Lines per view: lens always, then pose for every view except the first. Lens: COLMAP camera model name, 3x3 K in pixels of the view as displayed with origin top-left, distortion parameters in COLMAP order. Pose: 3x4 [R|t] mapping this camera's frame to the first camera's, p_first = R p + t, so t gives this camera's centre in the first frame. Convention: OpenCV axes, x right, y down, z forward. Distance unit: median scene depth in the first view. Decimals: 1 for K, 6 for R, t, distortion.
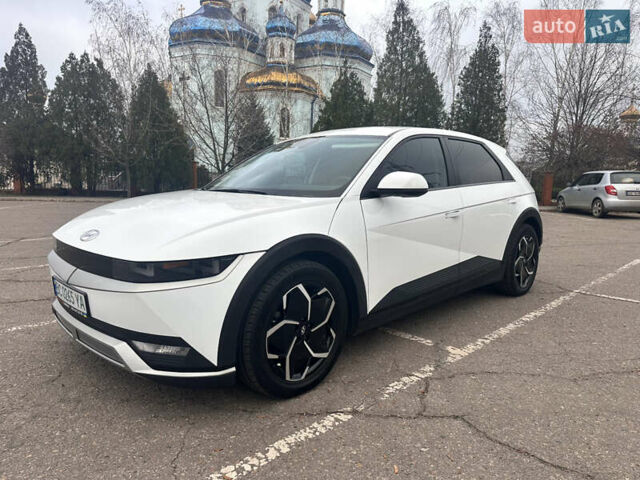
lens RADIAL K [[459.8, 0, 321.0], [0, 459.8, 239.7], [0, 0, 1]] dist [0.042677, -0.052378]
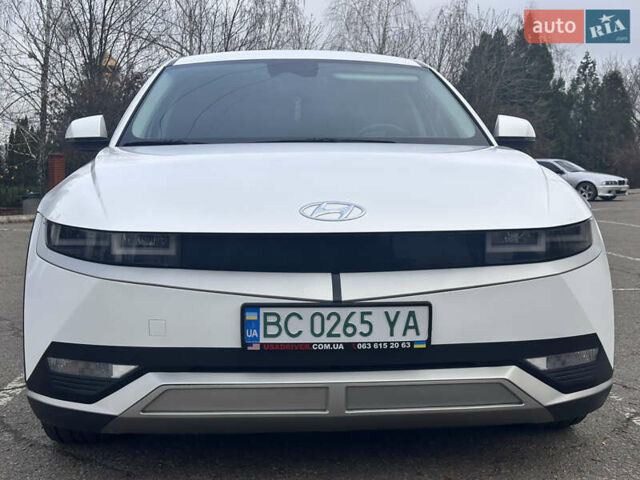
lens RADIAL K [[891.4, 0, 327.7], [0, 891.4, 224.9], [0, 0, 1]] dist [0.101786, 0.000000]
pose [[0.652282, -0.061727, 0.755459, -0.859934], [0.118447, 0.992735, -0.021156, 0.018344], [-0.748665, 0.103282, 0.654854, 0.225529]]
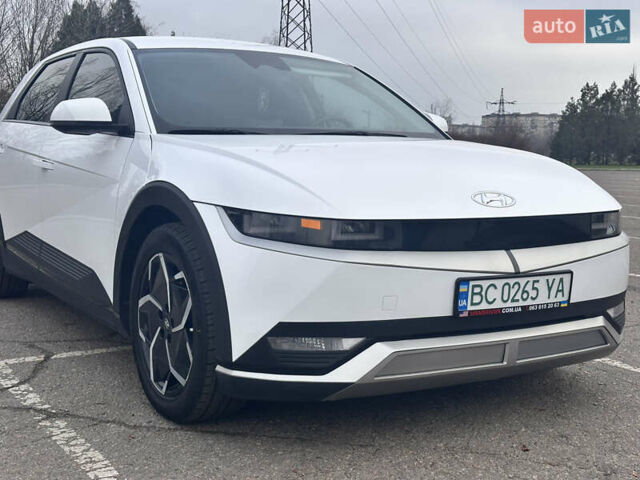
lens RADIAL K [[891.4, 0, 326.1], [0, 891.4, 233.3], [0, 0, 1]] dist [0.101786, 0.000000]
pose [[0.227204, -0.102073, 0.968483, -1.184757], [0.123579, 0.989474, 0.075294, -0.057073], [-0.965974, 0.102577, 0.237427, 0.629472]]
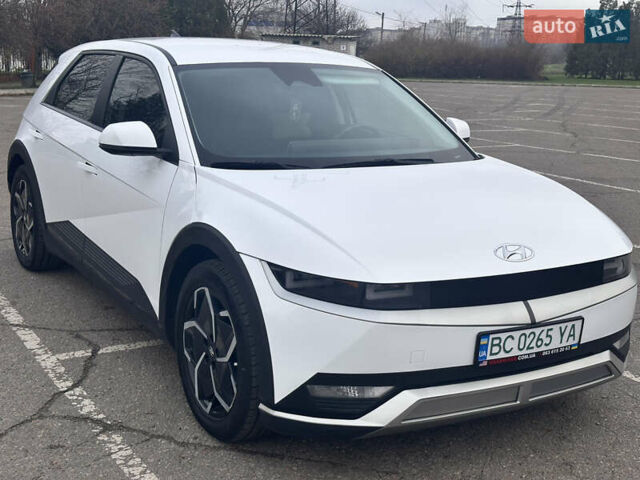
lens RADIAL K [[891.4, 0, 324.1], [0, 891.4, 234.2], [0, 0, 1]] dist [0.101786, 0.000000]
pose [[0.240539, -0.202986, 0.949177, -1.241654], [0.103400, 0.977683, 0.182879, -0.210782], [-0.965116, 0.054155, 0.256160, 0.625933]]
